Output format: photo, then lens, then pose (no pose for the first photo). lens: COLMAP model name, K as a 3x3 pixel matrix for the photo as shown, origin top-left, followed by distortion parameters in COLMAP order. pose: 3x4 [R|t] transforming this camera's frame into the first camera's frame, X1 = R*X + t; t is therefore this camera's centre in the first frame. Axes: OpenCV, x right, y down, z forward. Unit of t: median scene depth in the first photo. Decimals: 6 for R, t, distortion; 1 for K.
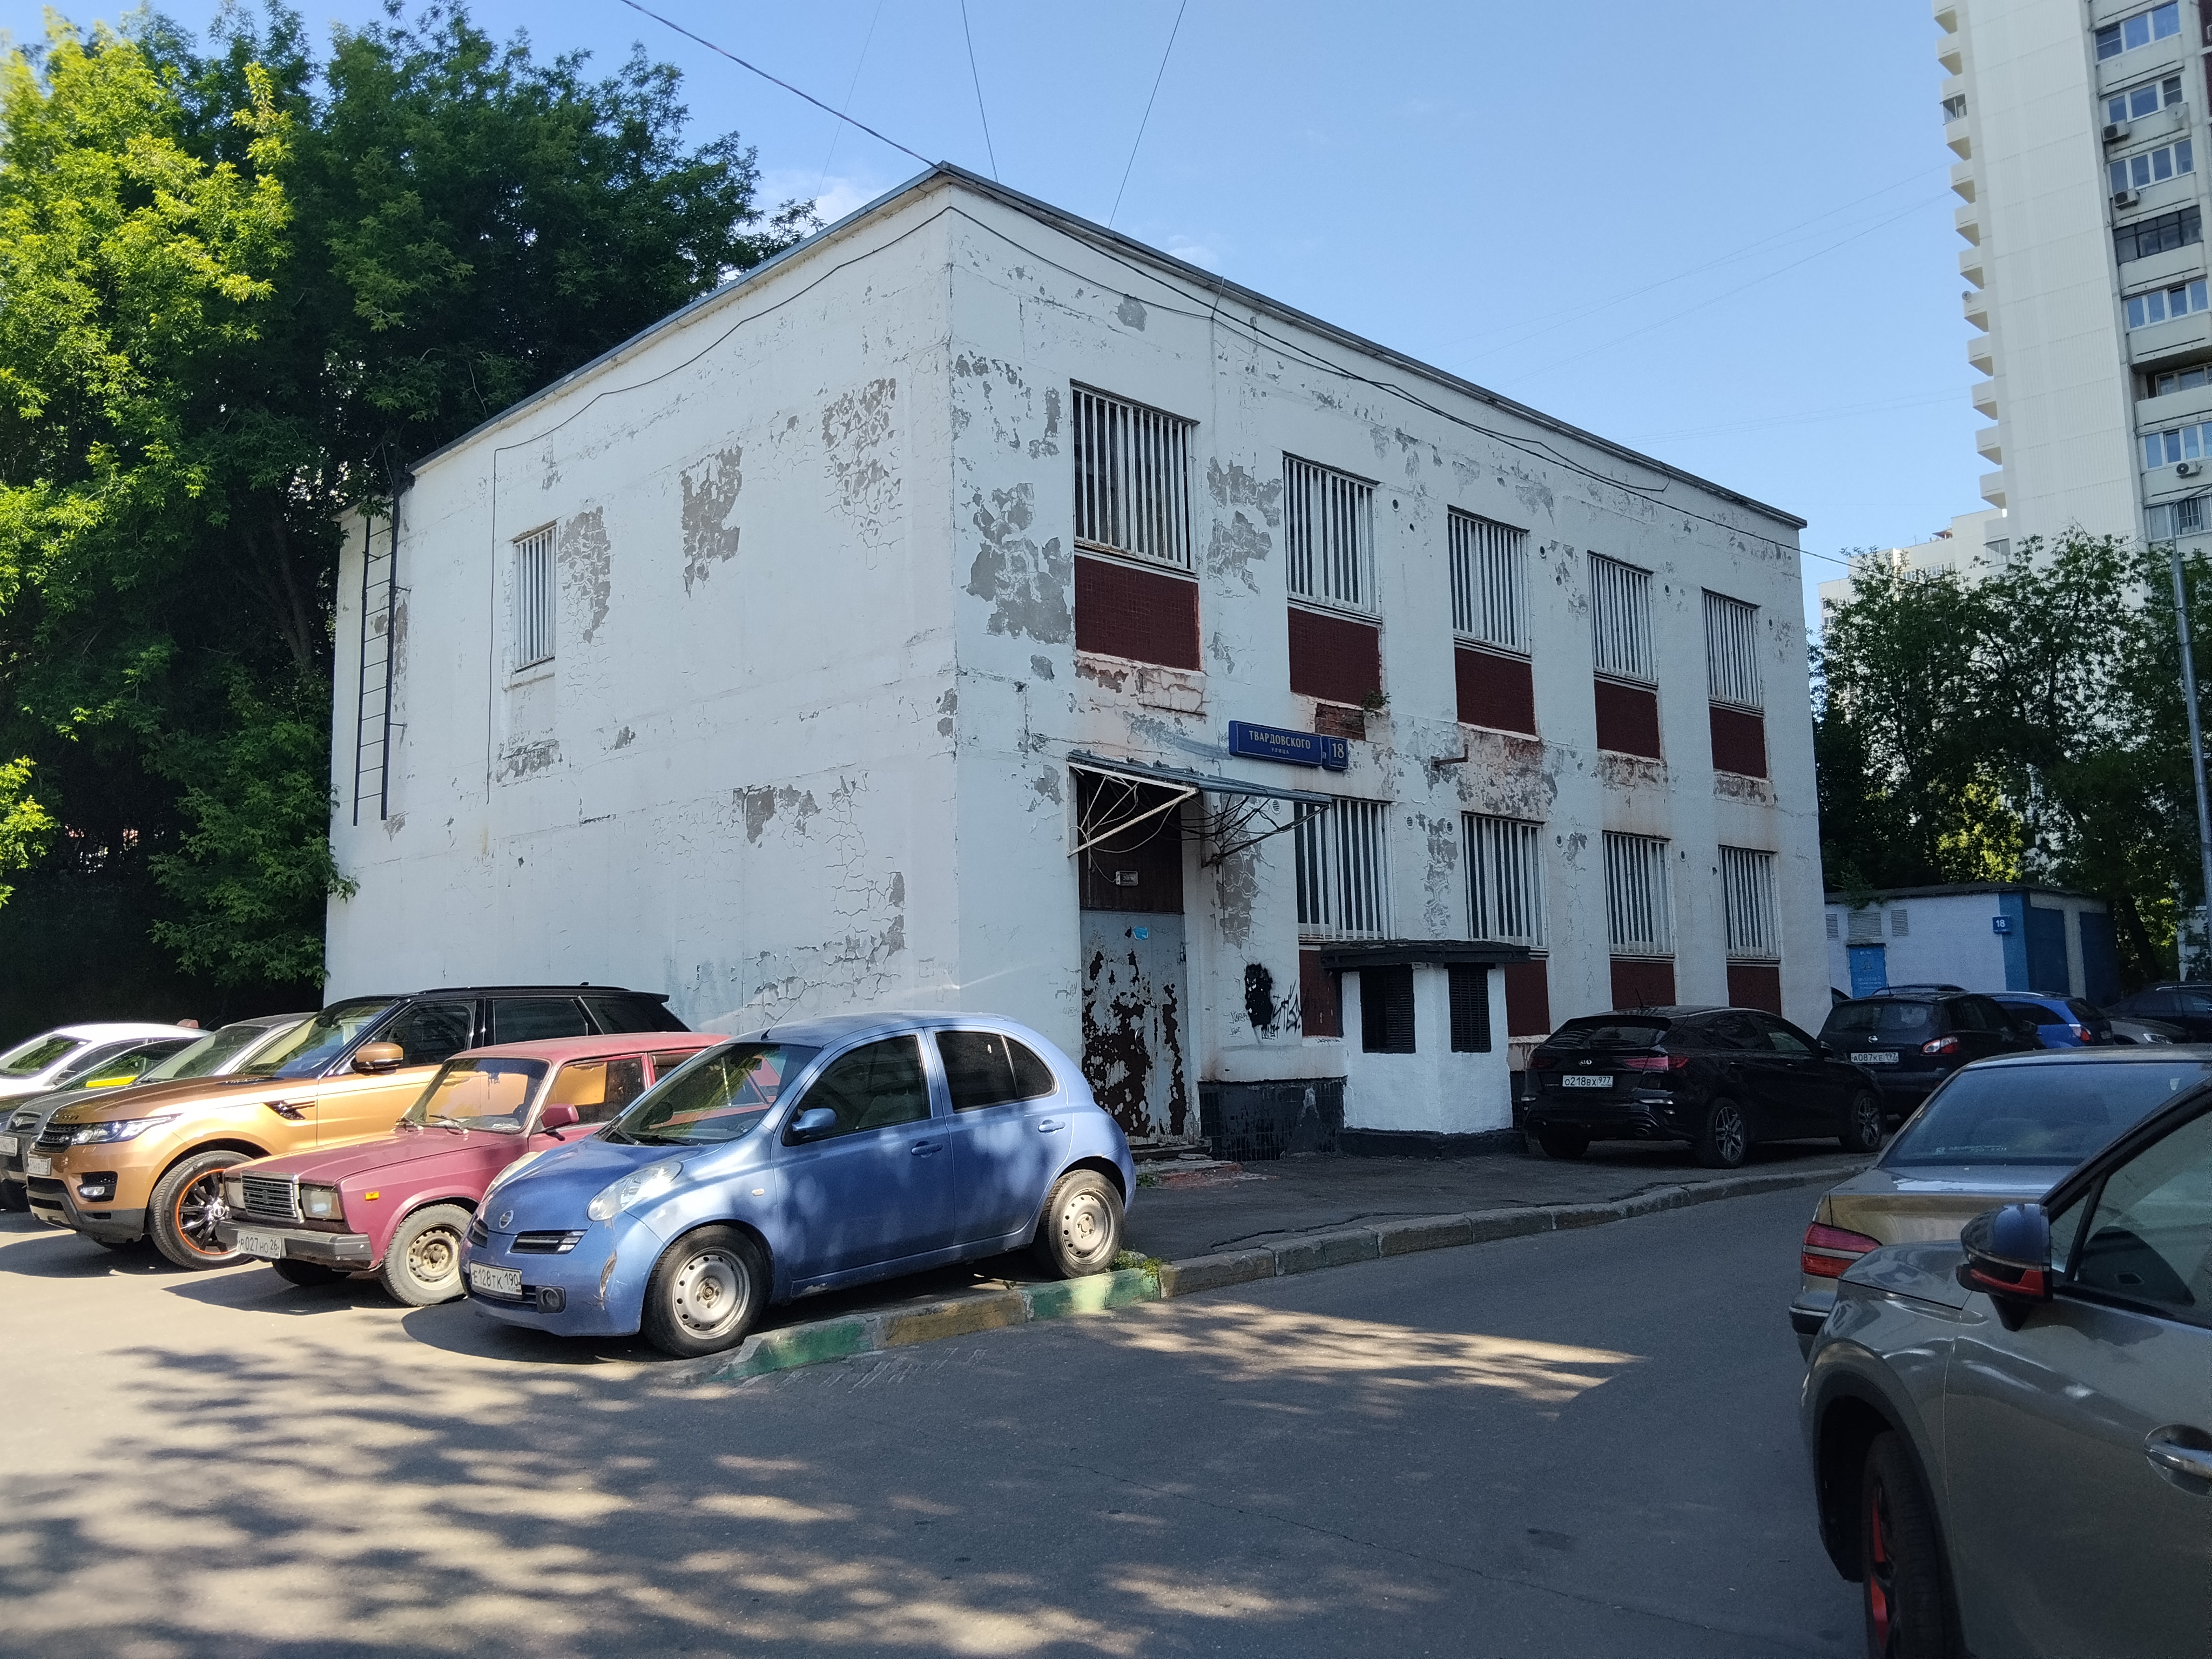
lens RADIAL K [[1774.5, 0, 1110.7], [0, 1774.5, 804.7], [0, 0, 1]] dist [0.098822, -0.216131]
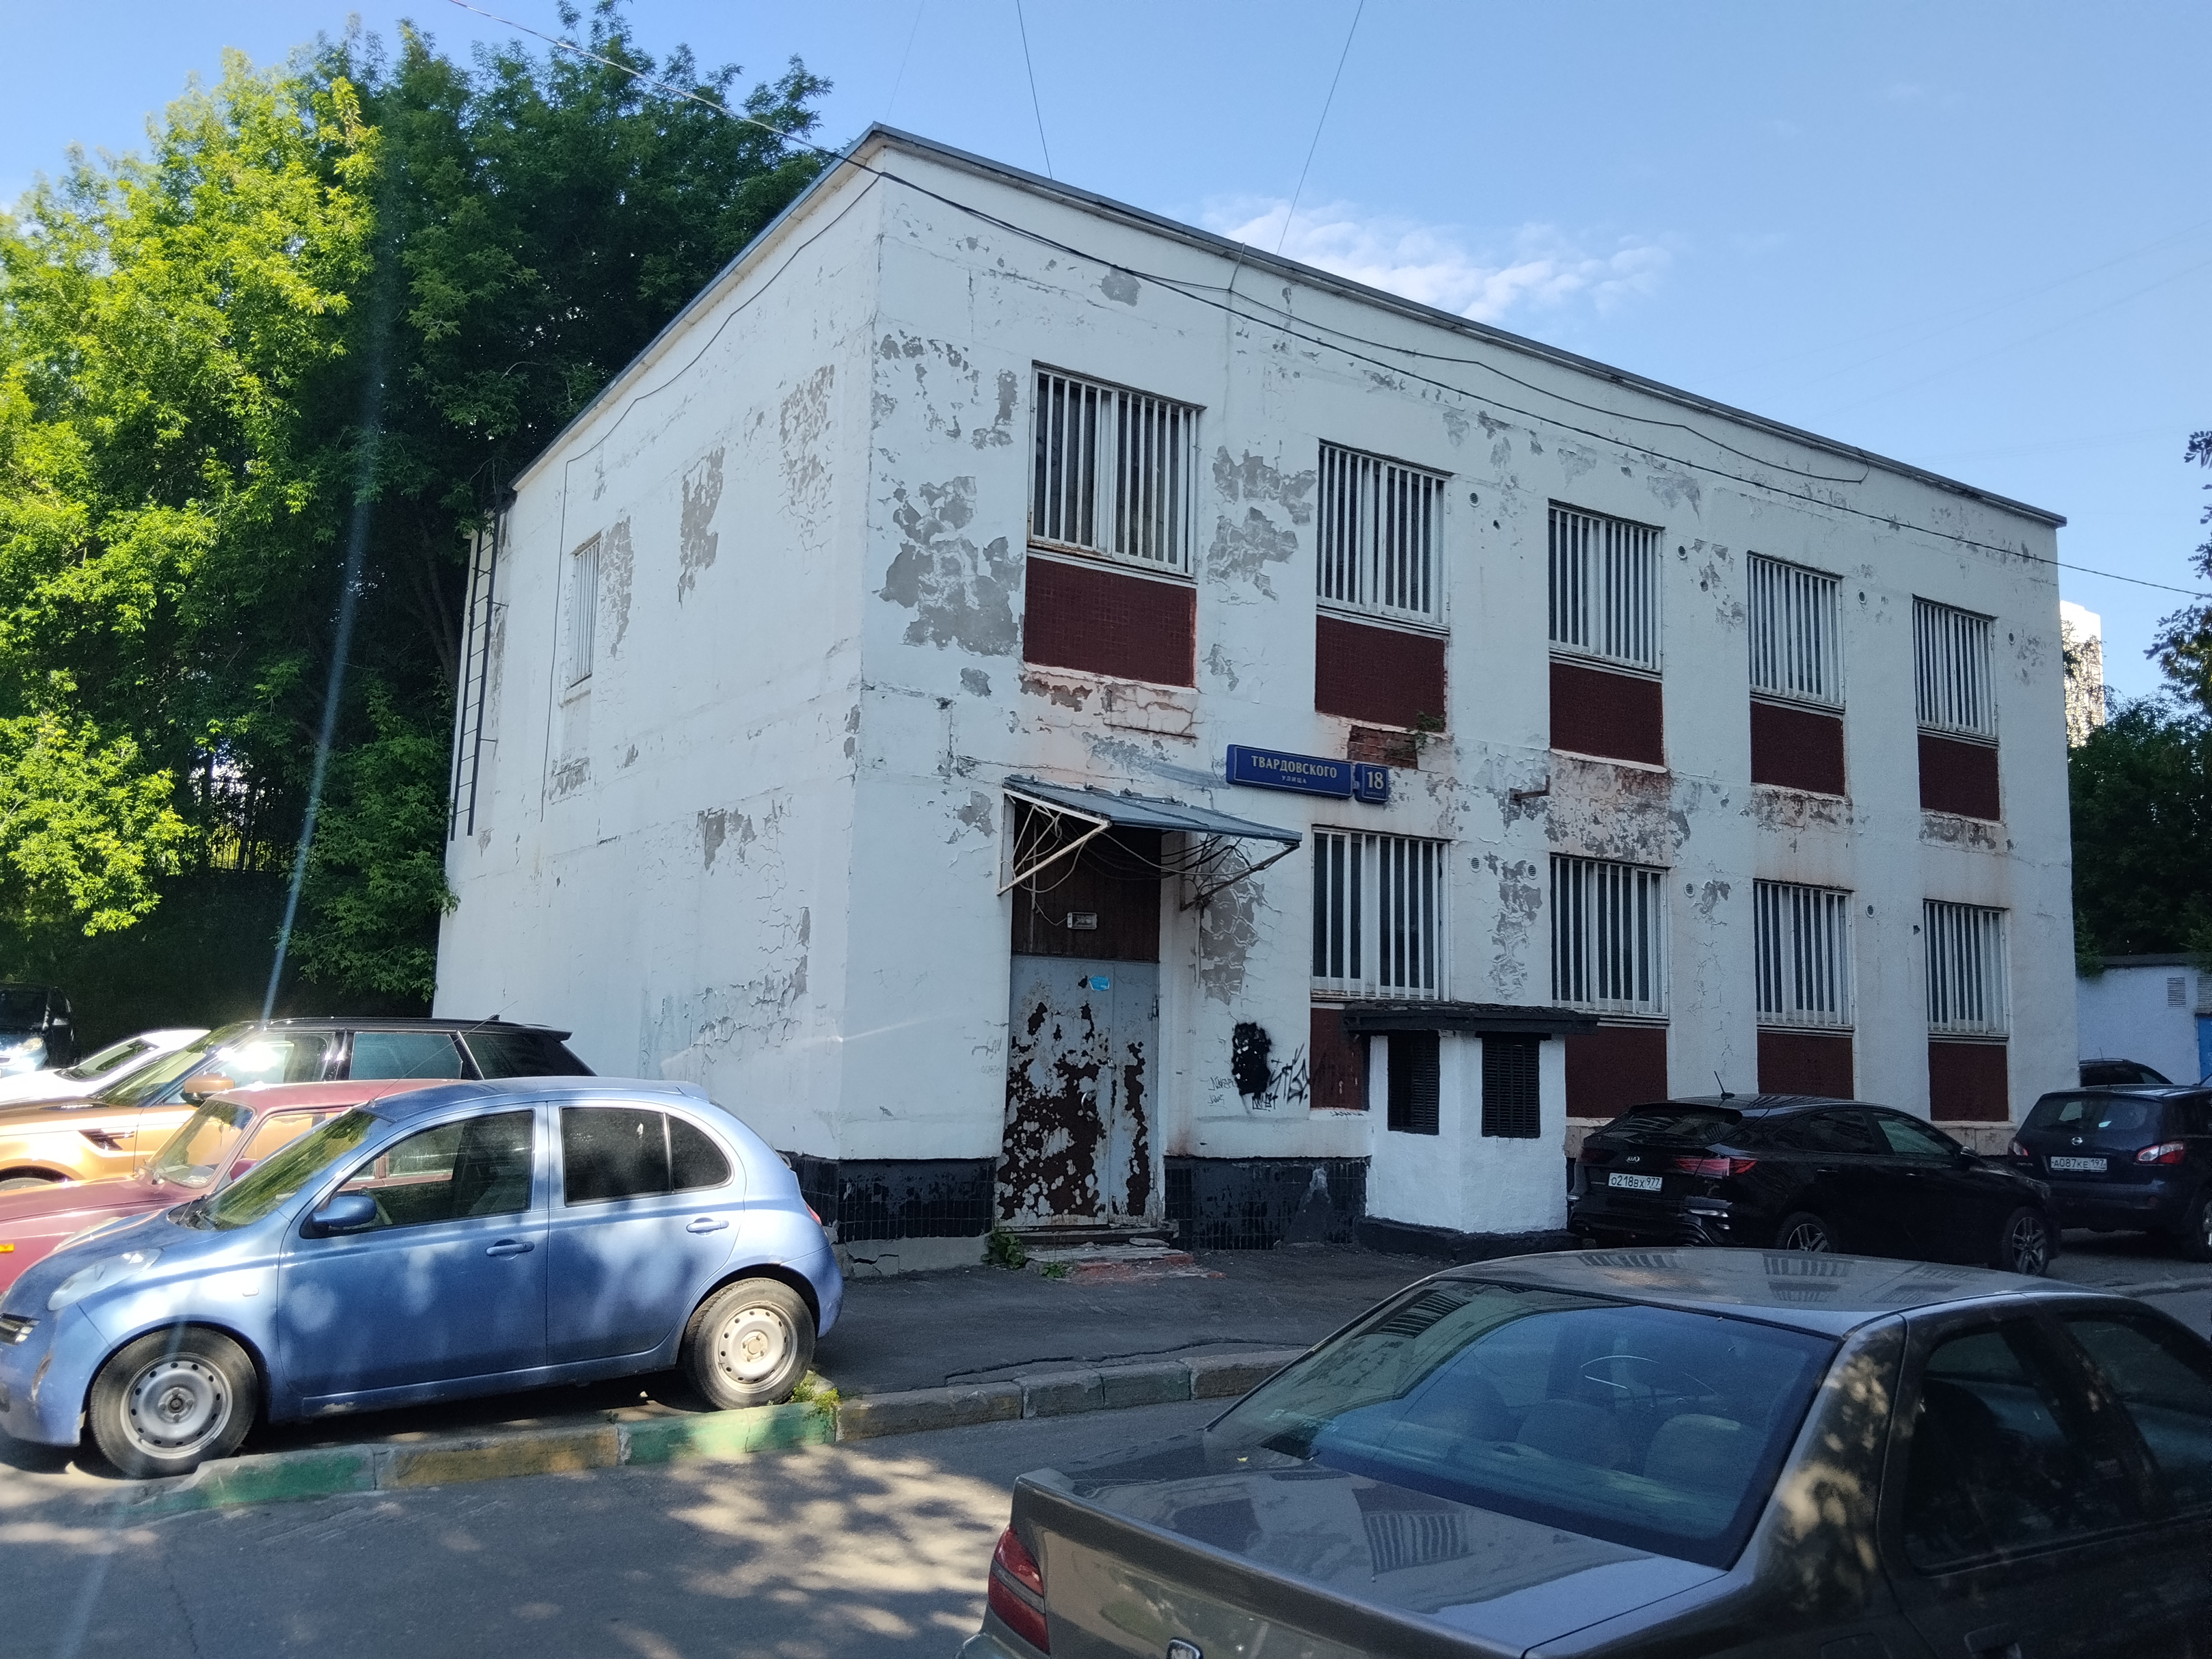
lens RADIAL K [[1774.5, 0, 1110.7], [0, 1774.5, 804.7], [0, 0, 1]] dist [0.098822, -0.216131]
pose [[0.978376, 0.017930, -0.206057, 0.188893], [-0.020609, 0.999729, -0.010861, -0.006562], [0.205806, 0.014873, 0.978480, 0.126113]]
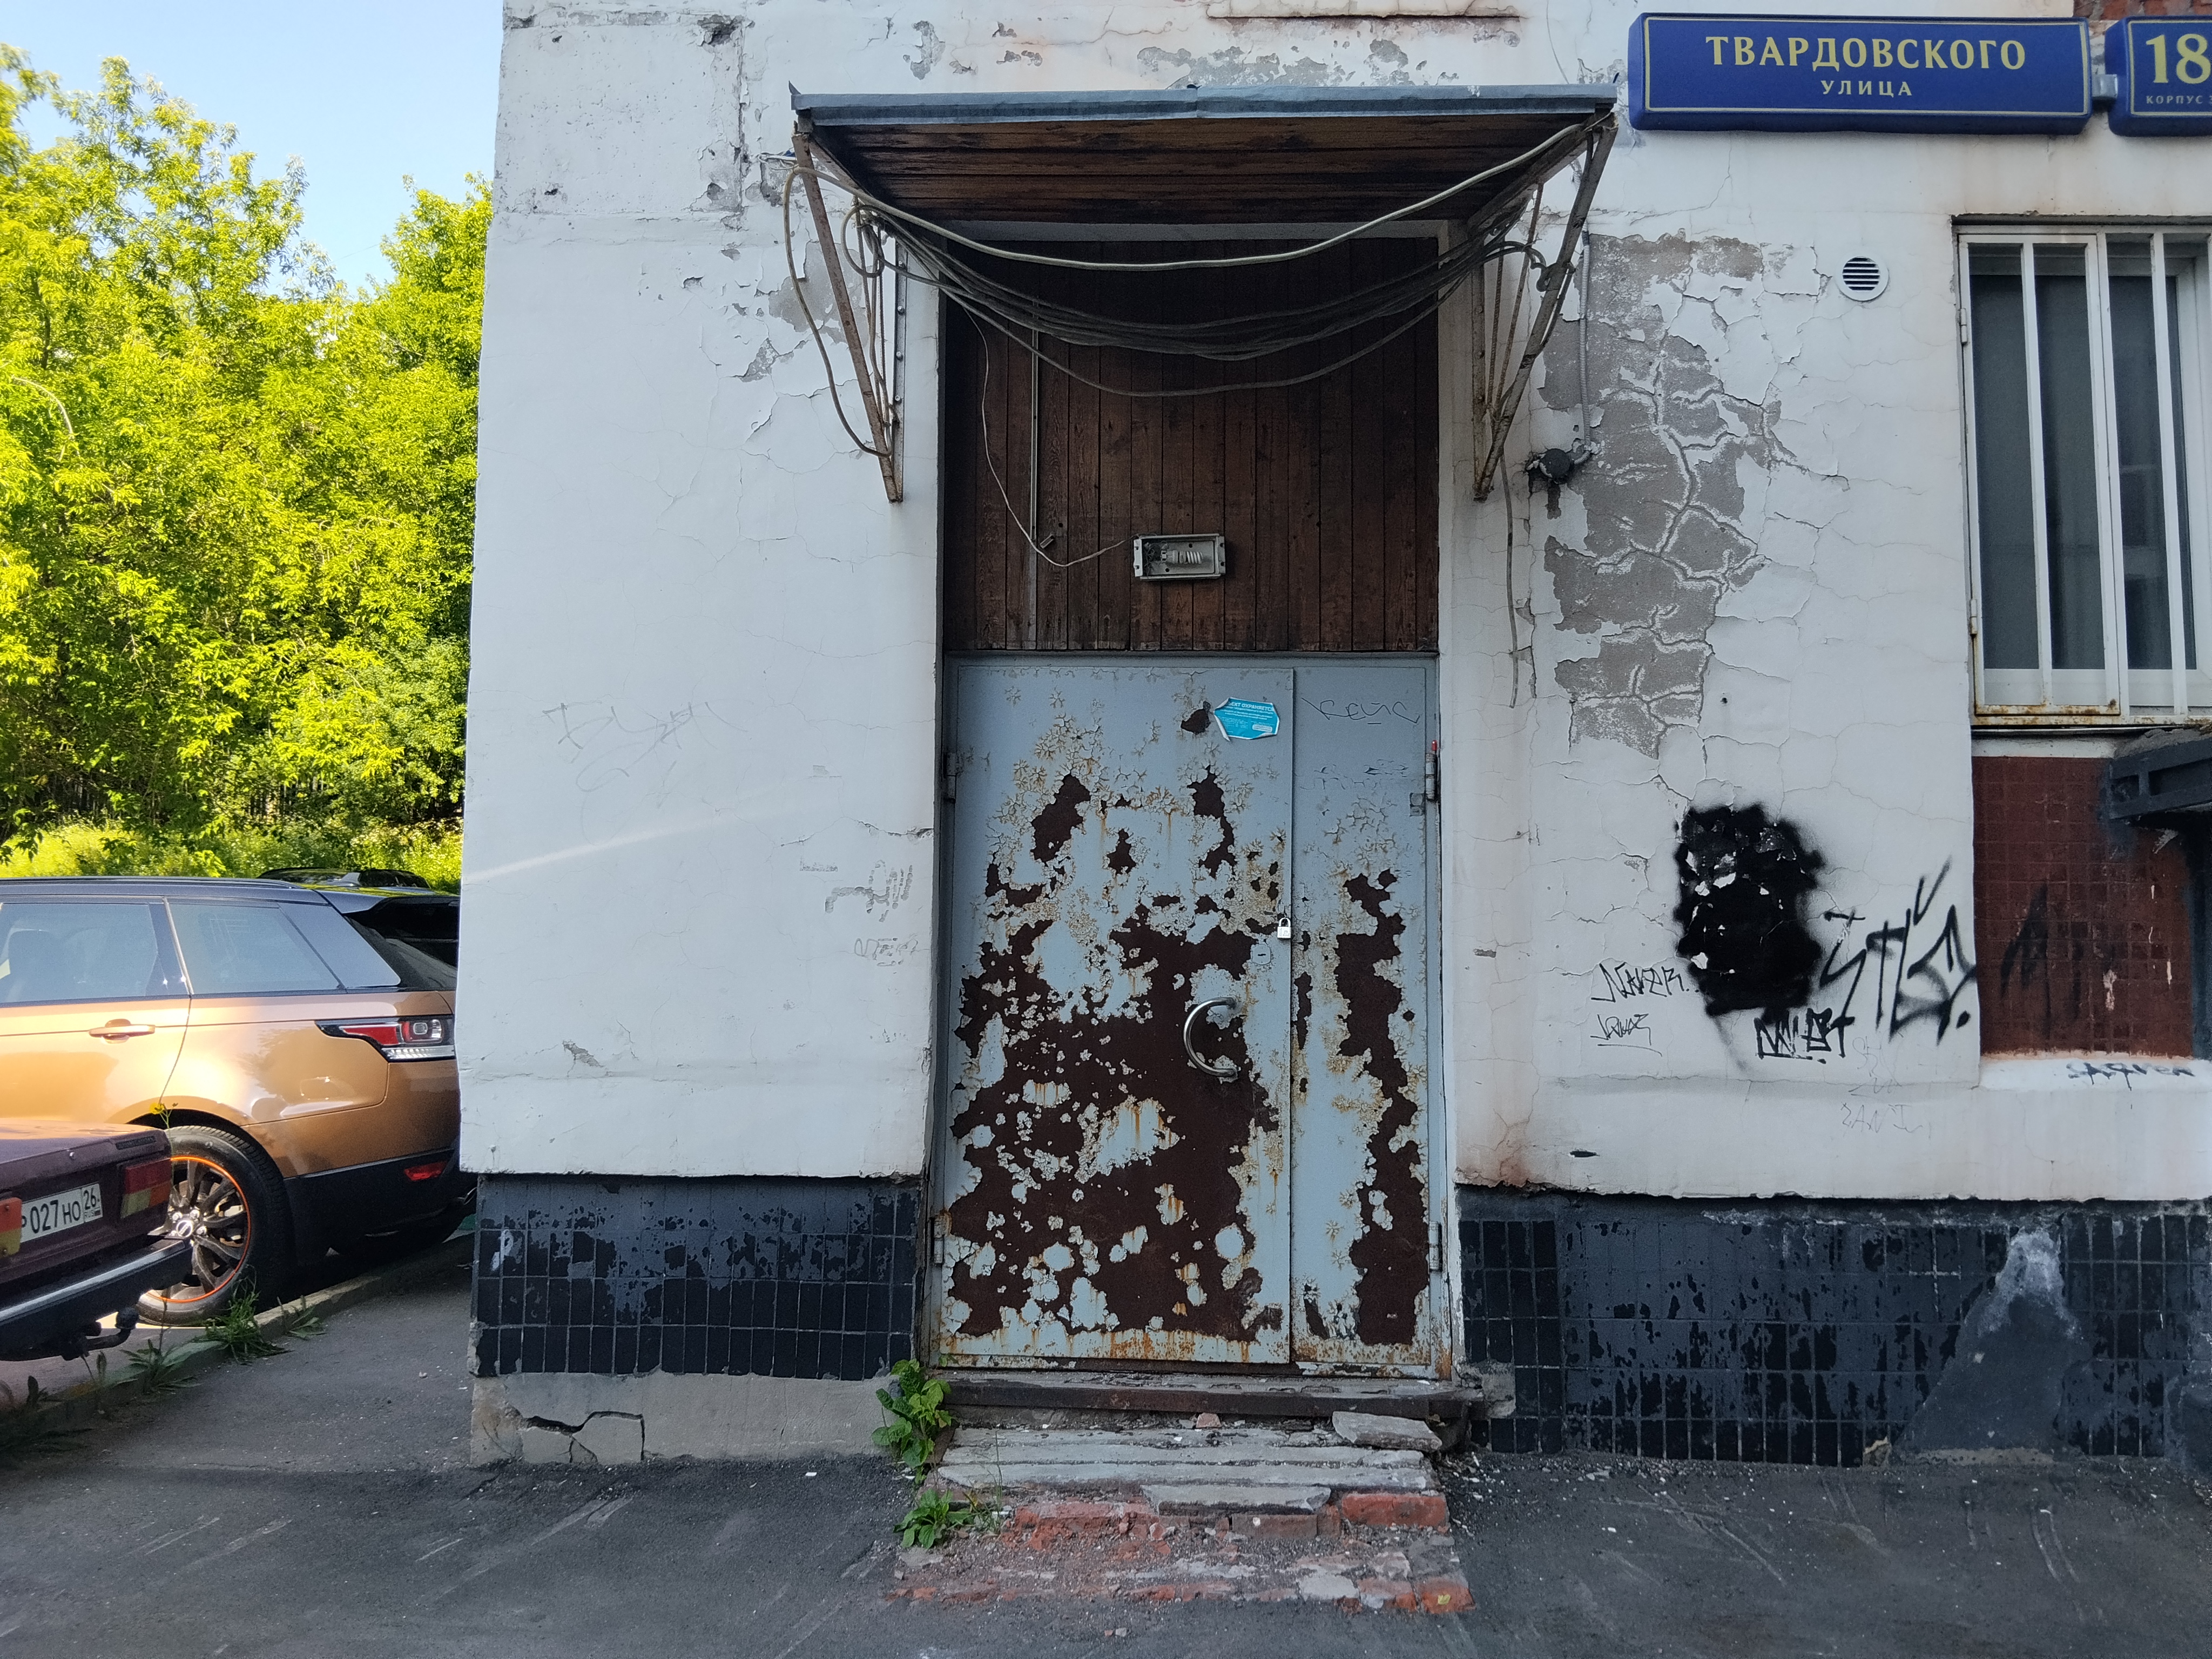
lens RADIAL K [[1774.5, 0, 1110.7], [0, 1774.5, 804.7], [0, 0, 1]] dist [0.098822, -0.216131]
pose [[0.682667, -0.030591, -0.730089, 0.224274], [0.070887, 0.997183, 0.024500, 0.072895], [0.727283, -0.068480, 0.682913, 0.701873]]
